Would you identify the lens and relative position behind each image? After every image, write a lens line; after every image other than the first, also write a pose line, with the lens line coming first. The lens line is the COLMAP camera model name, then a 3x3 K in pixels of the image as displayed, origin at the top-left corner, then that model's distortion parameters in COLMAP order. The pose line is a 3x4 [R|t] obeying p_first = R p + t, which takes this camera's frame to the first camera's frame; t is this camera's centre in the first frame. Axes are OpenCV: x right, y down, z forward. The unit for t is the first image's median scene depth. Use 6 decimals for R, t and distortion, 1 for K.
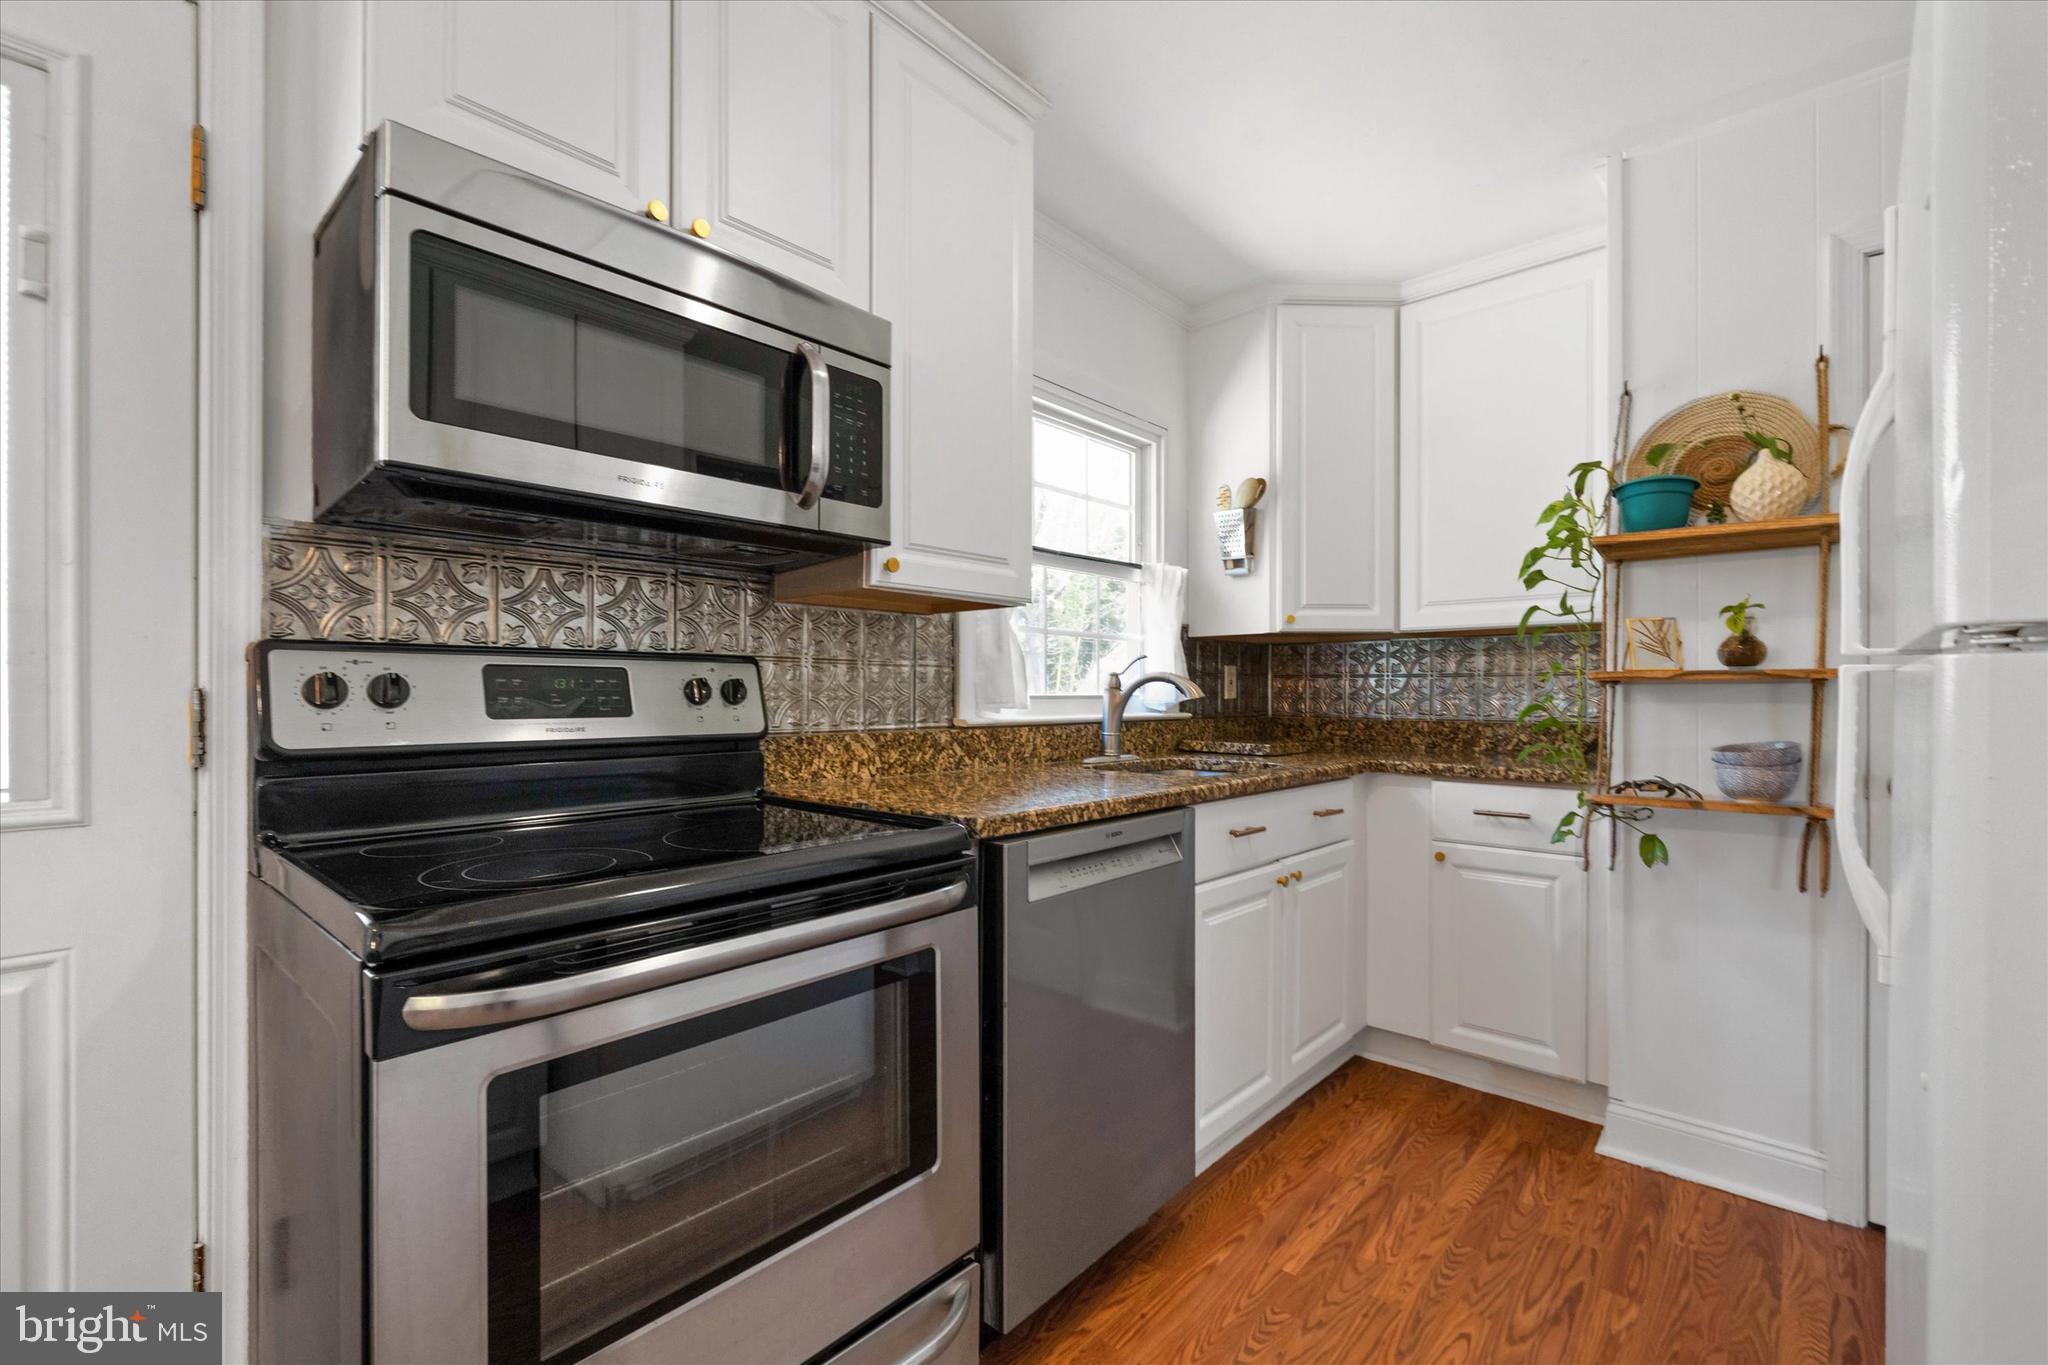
lens RADIAL K [[879.0, 0, 1026.2], [0, 879.0, 696.4], [0, 0, 1]] dist [-0.000610, 0.000034]
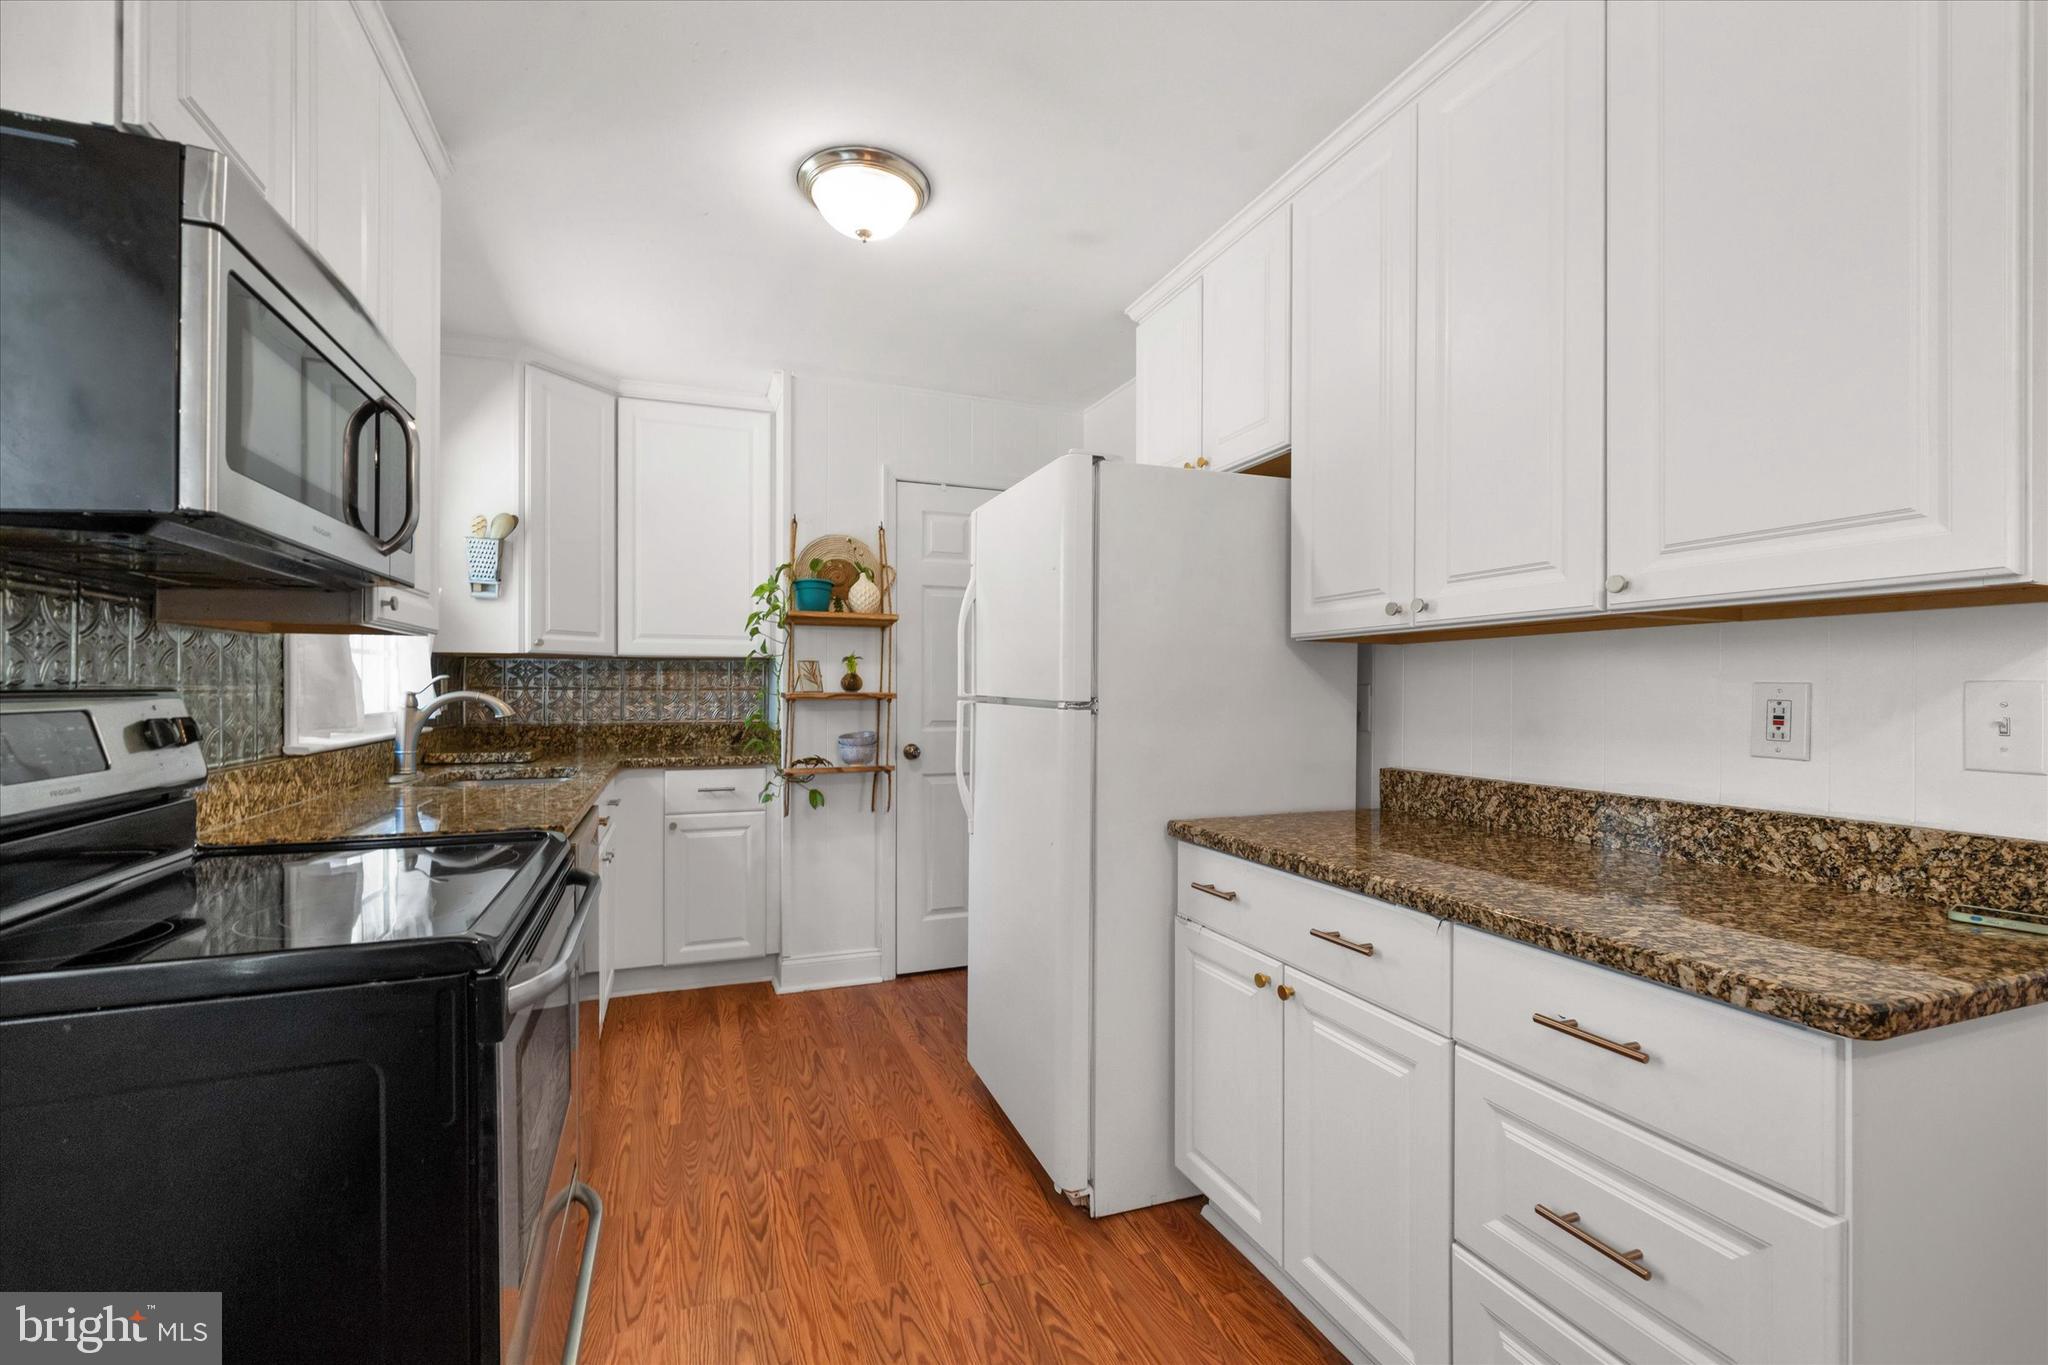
lens RADIAL K [[847.5, 0, 1028.7], [0, 847.5, 696.5], [0, 0, 1]] dist [-0.000483, -0.000044]
pose [[0.443807, -0.008847, 0.896078, -0.508621], [-0.001025, 0.999946, 0.010380, -0.035911], [-0.896122, -0.005525, 0.443774, -0.084355]]
